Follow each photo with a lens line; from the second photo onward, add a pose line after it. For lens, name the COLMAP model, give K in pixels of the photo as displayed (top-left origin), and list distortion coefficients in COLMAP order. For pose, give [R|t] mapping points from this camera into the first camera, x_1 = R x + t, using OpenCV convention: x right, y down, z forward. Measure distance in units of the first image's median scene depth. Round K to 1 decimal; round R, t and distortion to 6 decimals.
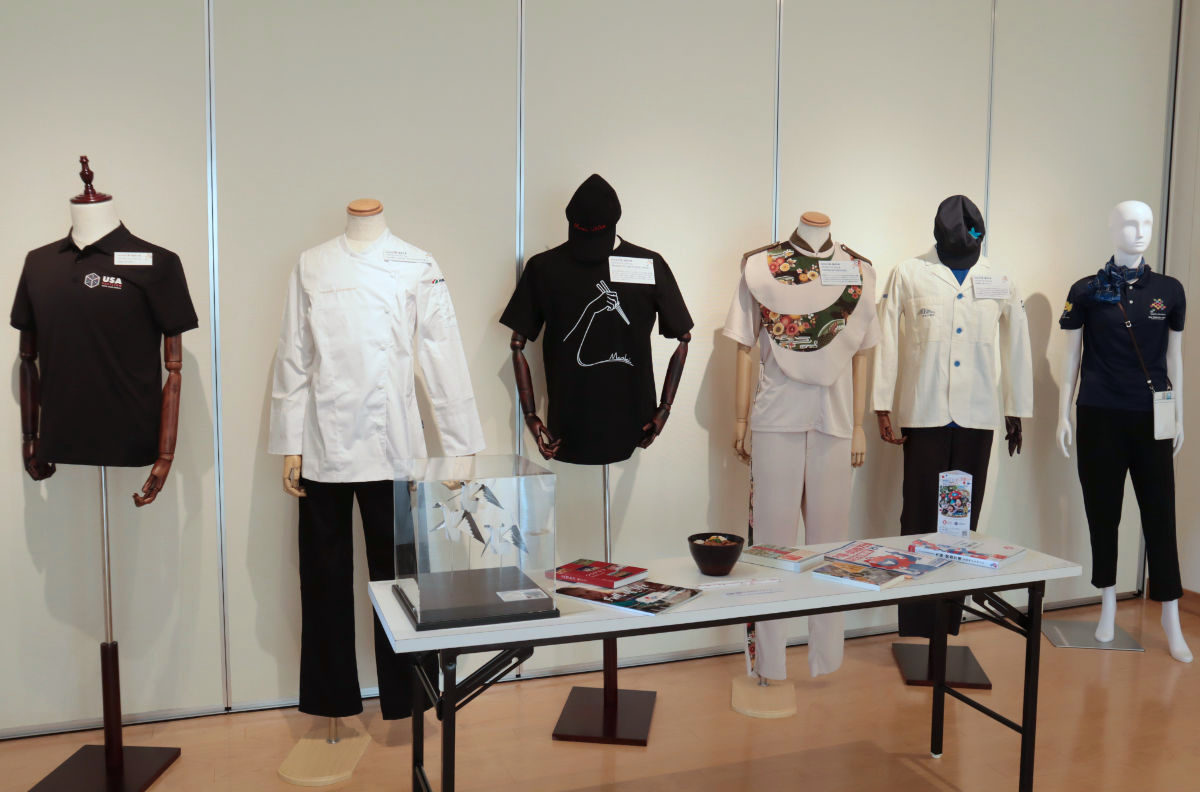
lens RADIAL K [[1002.9, 0, 588.0], [0, 1002.9, 399.2], [0, 0, 1]] dist [-0.094441, 0.062015]
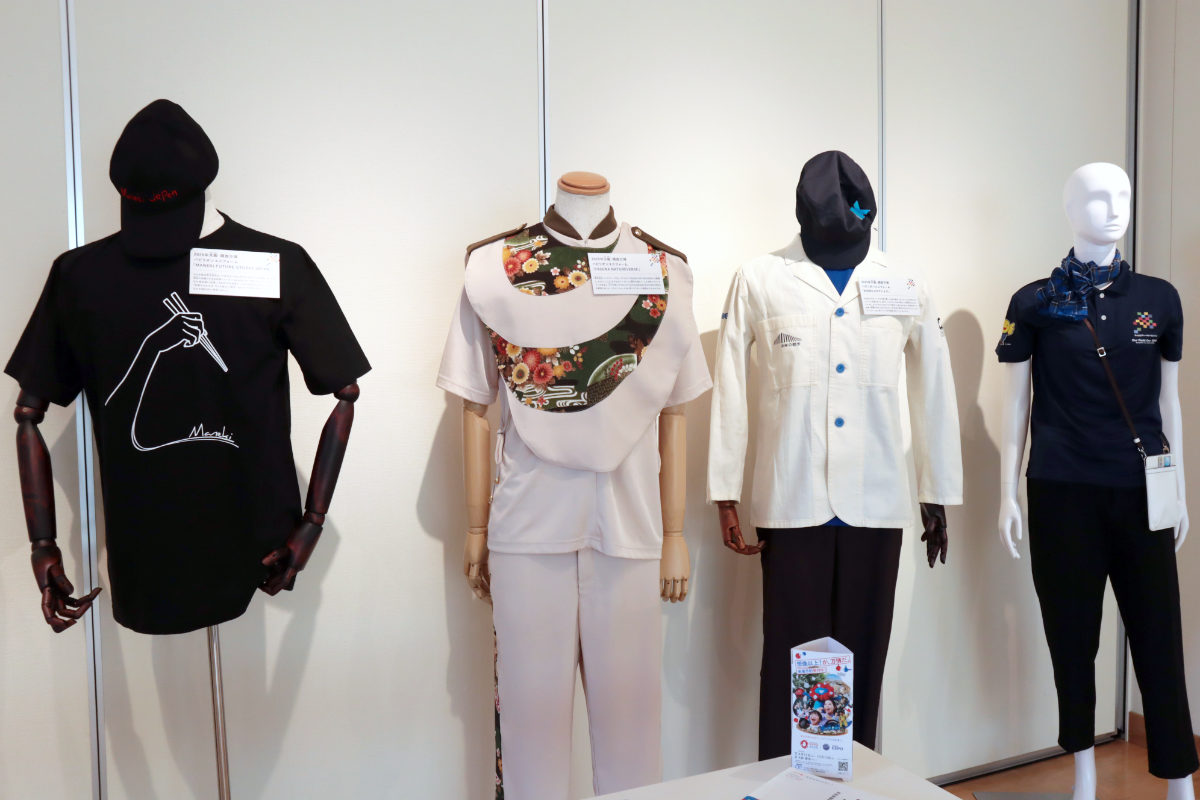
lens RADIAL K [[1002.9, 0, 605.9], [0, 1002.9, 392.3], [0, 0, 1]] dist [-0.094441, 0.062015]
pose [[0.996173, -0.022321, 0.084501, 0.183134], [0.026513, 0.998456, -0.048817, -0.029069], [-0.083281, 0.050871, 0.995227, 0.410892]]
